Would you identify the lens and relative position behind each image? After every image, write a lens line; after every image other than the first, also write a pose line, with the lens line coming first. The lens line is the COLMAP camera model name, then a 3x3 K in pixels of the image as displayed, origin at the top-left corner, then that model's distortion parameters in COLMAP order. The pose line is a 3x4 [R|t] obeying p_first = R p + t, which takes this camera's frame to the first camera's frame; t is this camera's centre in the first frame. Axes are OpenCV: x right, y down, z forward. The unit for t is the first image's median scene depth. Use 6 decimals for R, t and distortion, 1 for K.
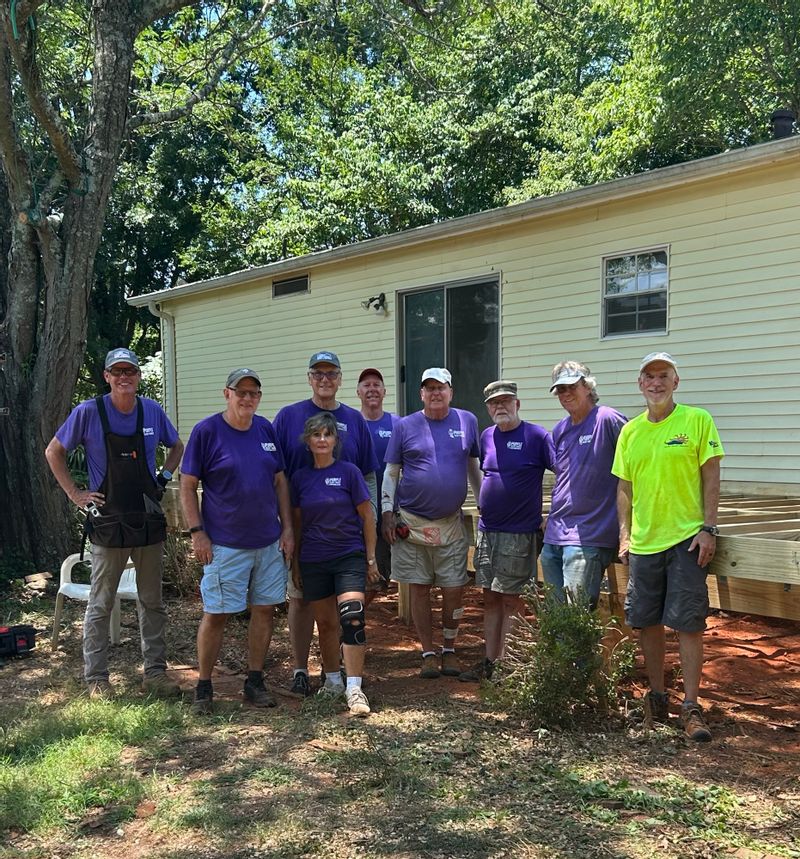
lens RADIAL K [[1228.4, 0, 425.1], [0, 1228.4, 504.2], [0, 0, 1]] dist [0.074626, 0.000000]
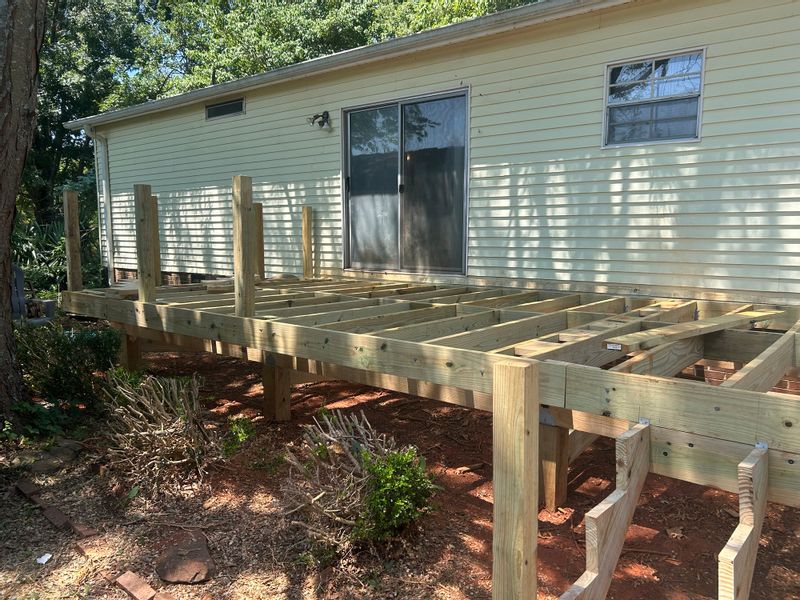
lens RADIAL K [[606.4, 0, 399.7], [0, 606.4, 299.4], [0, 0, 1]] dist [0.025490, -0.034585]
pose [[0.960618, -0.026606, 0.276596, -0.129084], [0.011833, 0.998419, 0.054945, -0.030509], [-0.277620, -0.049508, 0.959414, 0.447068]]
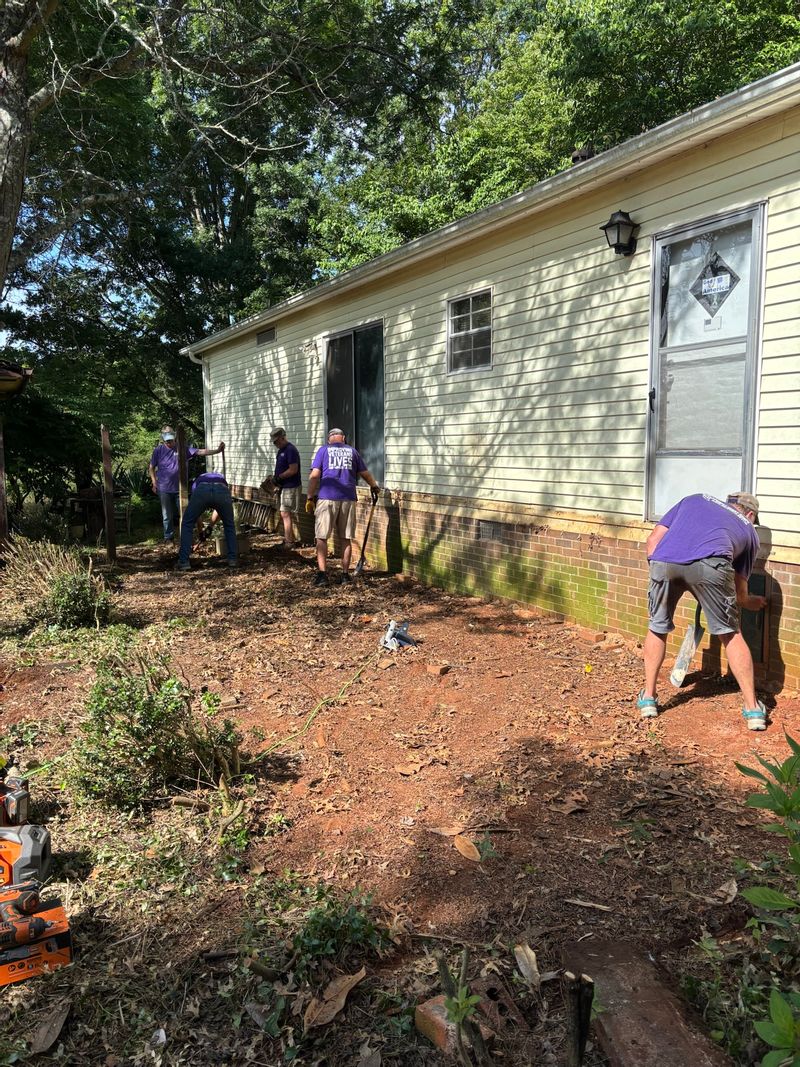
lens RADIAL K [[815.0, 0, 396.3], [0, 815.0, 541.1], [0, 0, 1]] dist [0.013004, -0.006709]
pose [[0.990875, 0.016952, -0.133715, 0.159760], [-0.008724, 0.998045, 0.061883, -0.021280], [0.134503, -0.060152, 0.989086, 0.193529]]
